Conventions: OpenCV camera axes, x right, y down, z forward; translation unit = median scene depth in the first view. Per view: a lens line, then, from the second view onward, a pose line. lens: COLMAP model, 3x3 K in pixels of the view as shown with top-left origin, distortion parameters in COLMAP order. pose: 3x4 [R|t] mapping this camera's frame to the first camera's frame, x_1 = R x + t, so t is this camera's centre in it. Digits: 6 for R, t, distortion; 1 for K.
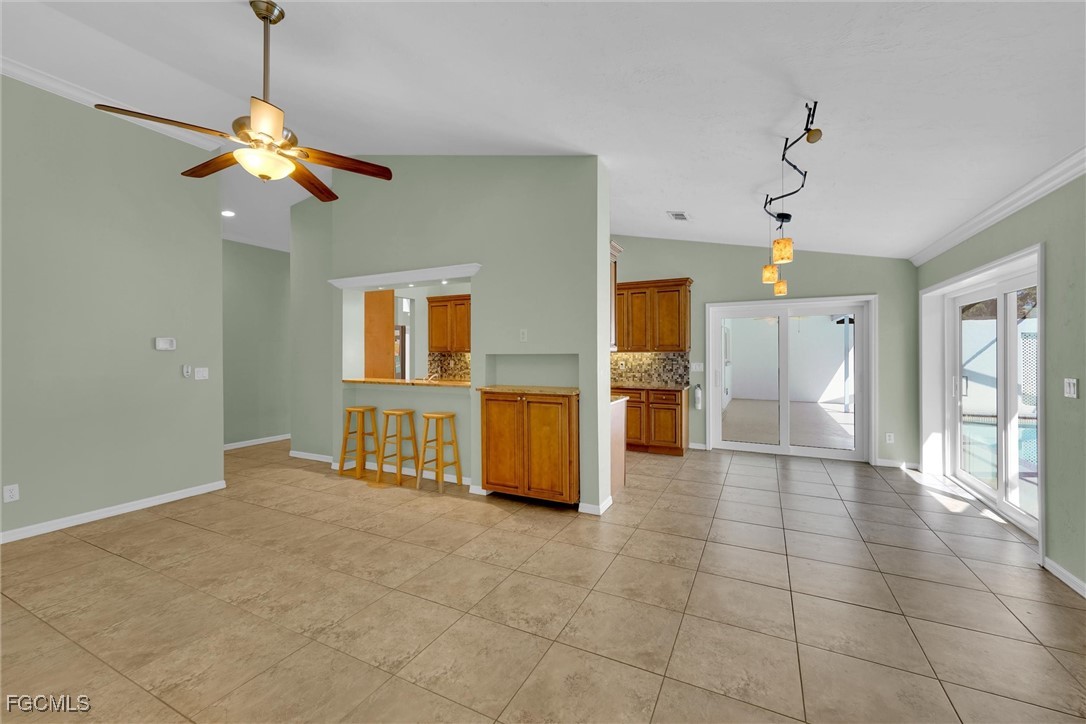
lens RADIAL K [[445.4, 0, 536.9], [0, 445.4, 352.0], [0, 0, 1]] dist [-0.002188, 0.000615]
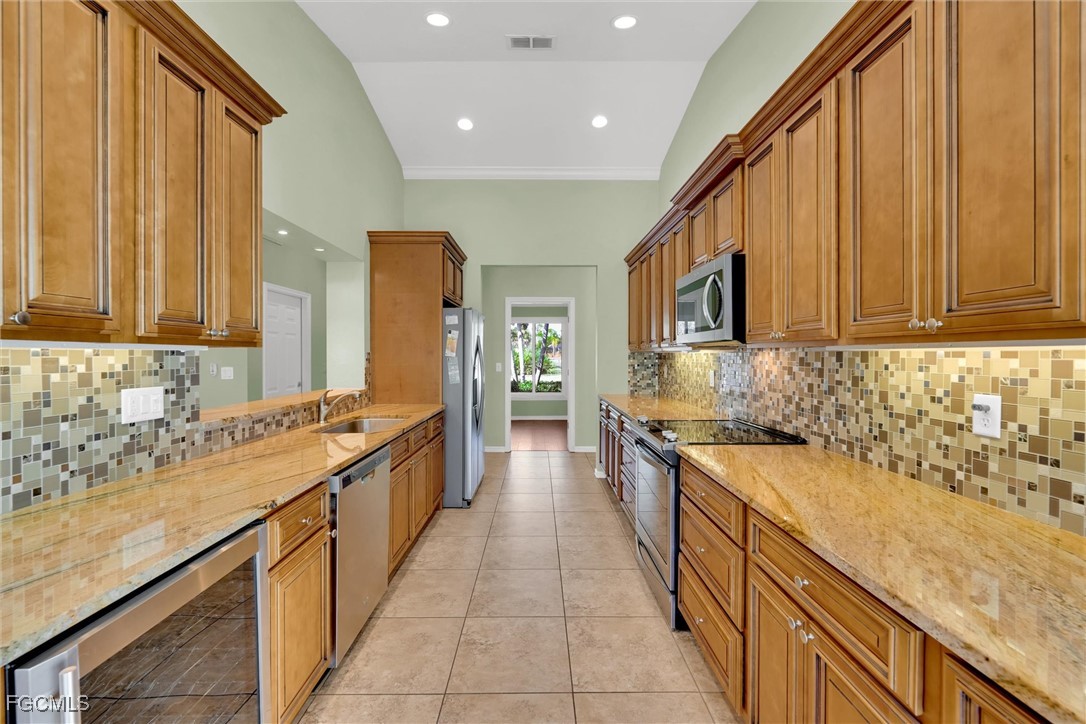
lens RADIAL K [[445.4, 0, 542.3], [0, 445.4, 358.7], [0, 0, 1]] dist [-0.002188, 0.000615]
pose [[0.463520, 0.010069, -0.886029, 0.282106], [0.000164, 0.999934, 0.011450, 0.004378], [0.886087, -0.005452, 0.463488, 0.773520]]
